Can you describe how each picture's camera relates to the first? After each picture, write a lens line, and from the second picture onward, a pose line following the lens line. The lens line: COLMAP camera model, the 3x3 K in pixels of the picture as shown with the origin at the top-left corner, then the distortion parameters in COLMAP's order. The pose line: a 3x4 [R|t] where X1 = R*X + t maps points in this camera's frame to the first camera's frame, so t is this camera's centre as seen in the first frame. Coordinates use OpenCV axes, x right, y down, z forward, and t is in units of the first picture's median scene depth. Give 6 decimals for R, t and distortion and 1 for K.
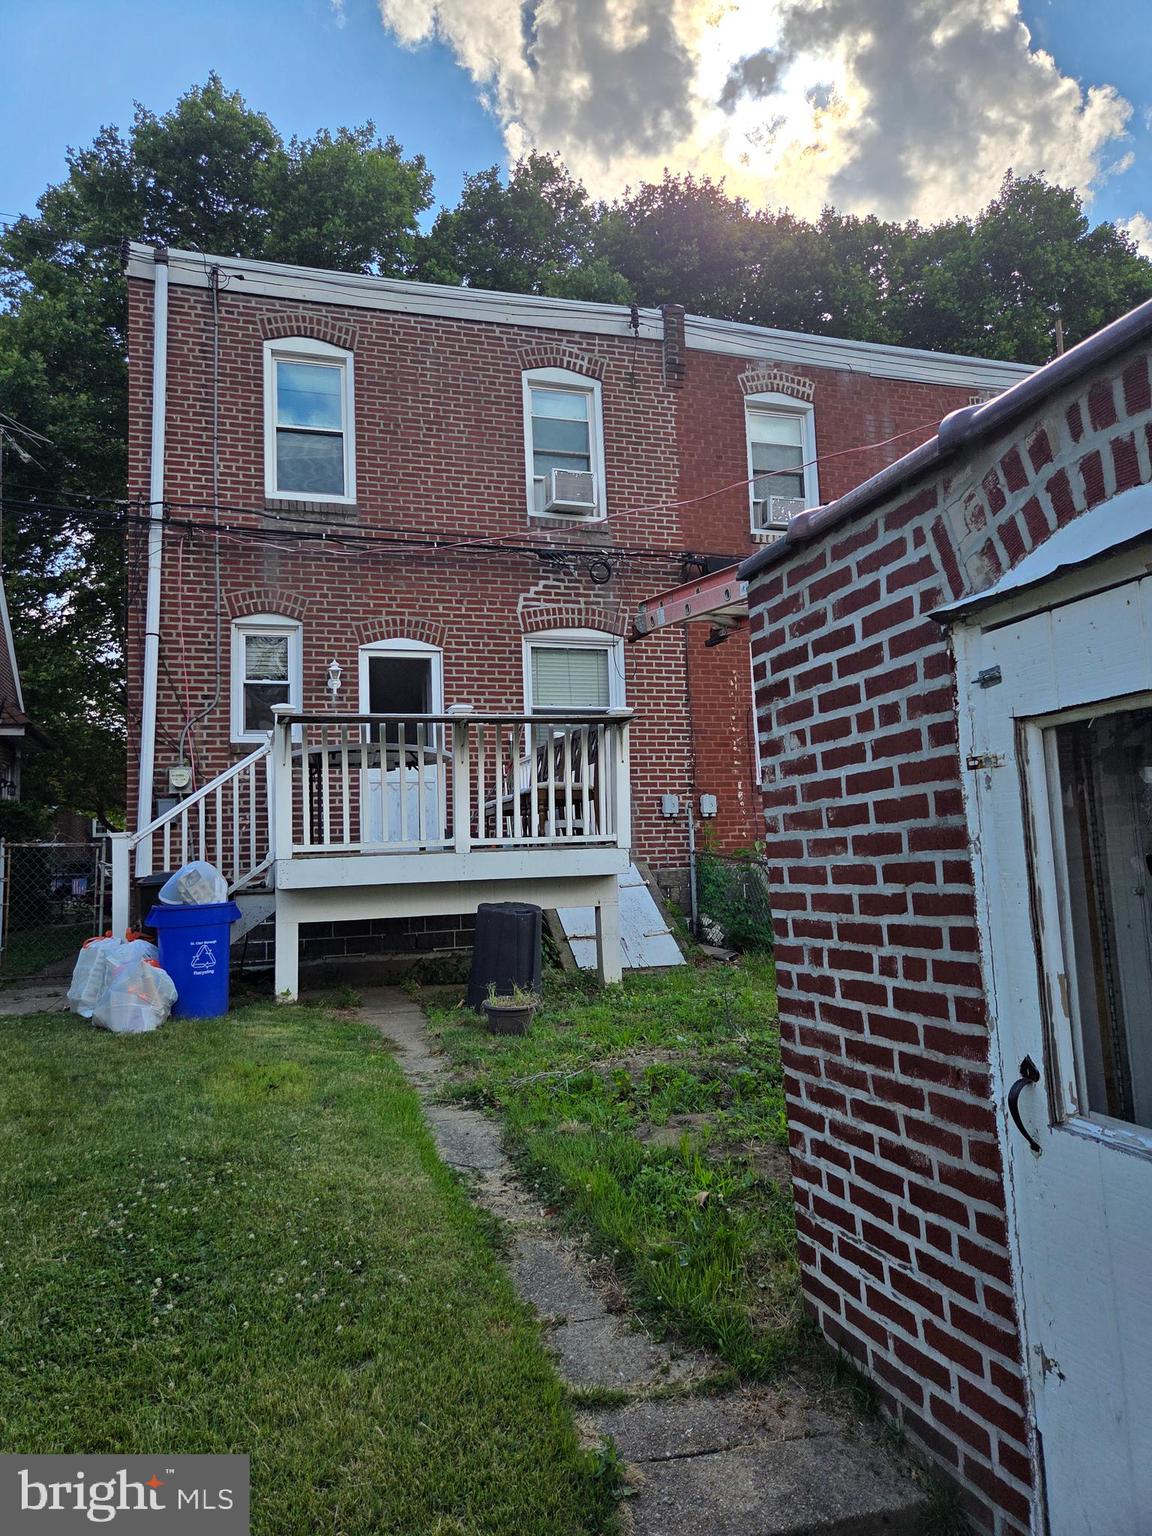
lens RADIAL K [[1031.4, 0, 576.0], [0, 1031.4, 768.0], [0, 0, 1]] dist [0.052230, -0.068381]
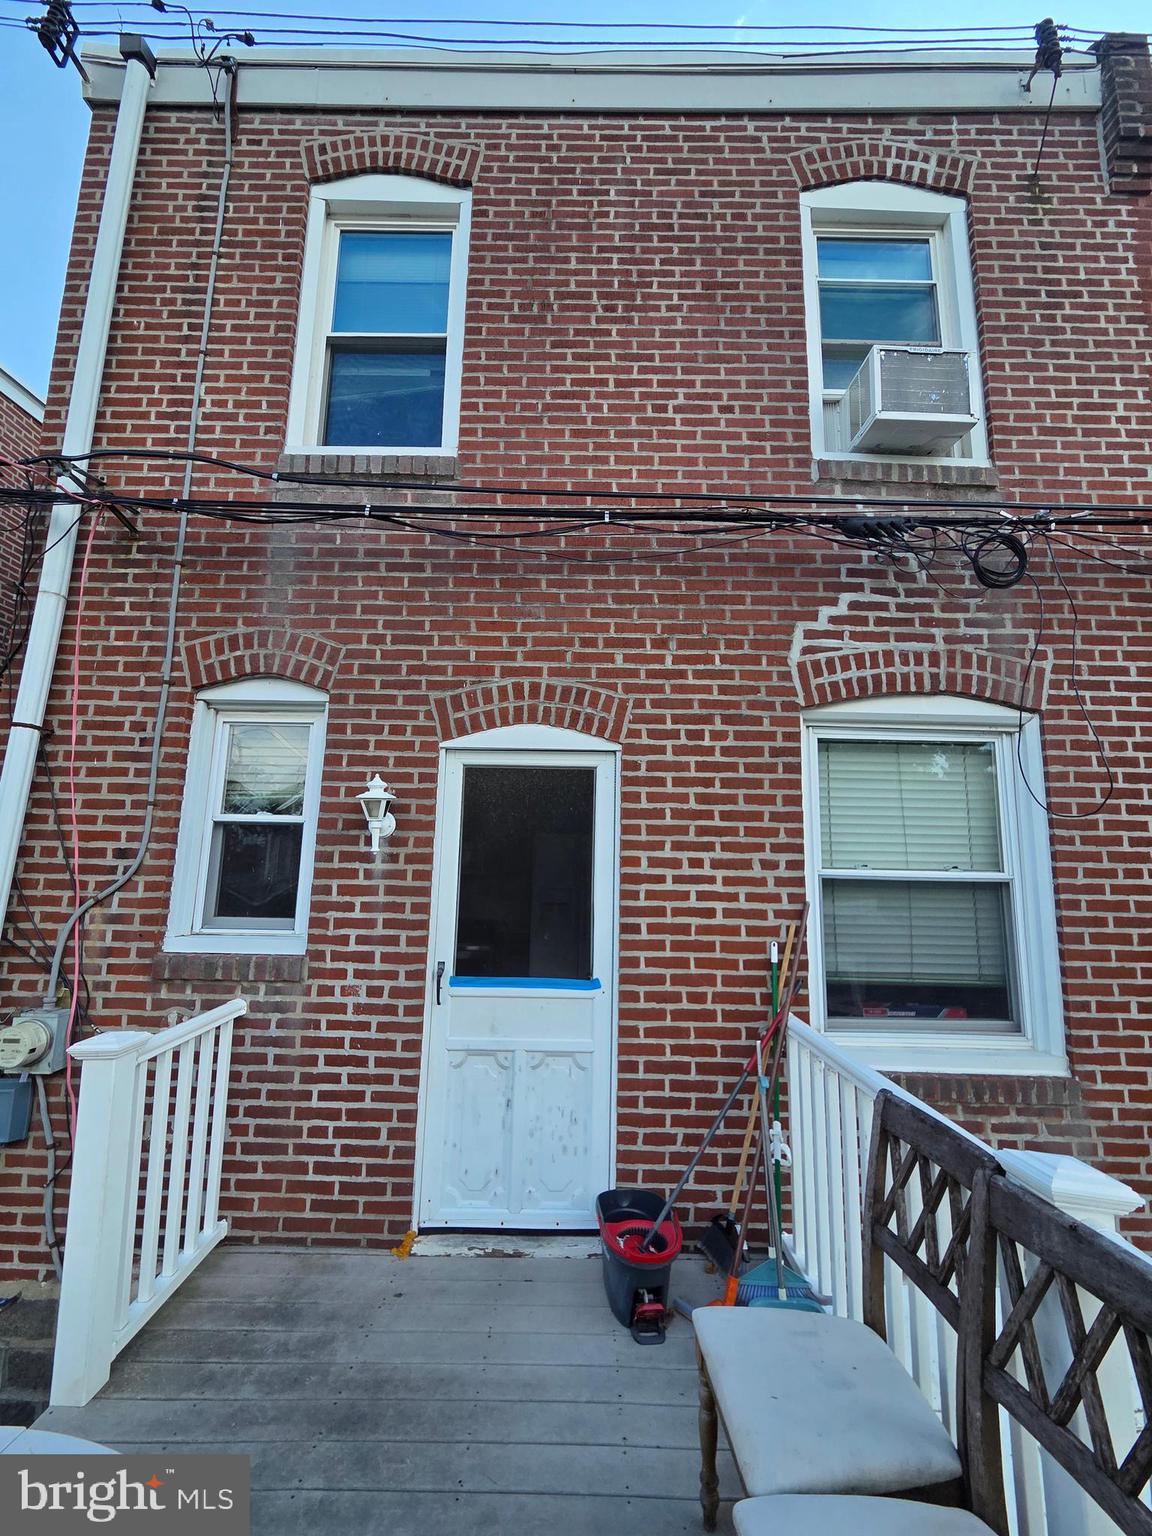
lens RADIAL K [[627.0, 0, 577.5], [0, 627.0, 779.5], [0, 0, 1]] dist [0.000635, 0.000062]
pose [[0.955432, 0.012424, -0.294950, -0.064993], [-0.022759, 0.999240, -0.031633, -0.090790], [0.294333, 0.036936, 0.954989, 0.724473]]
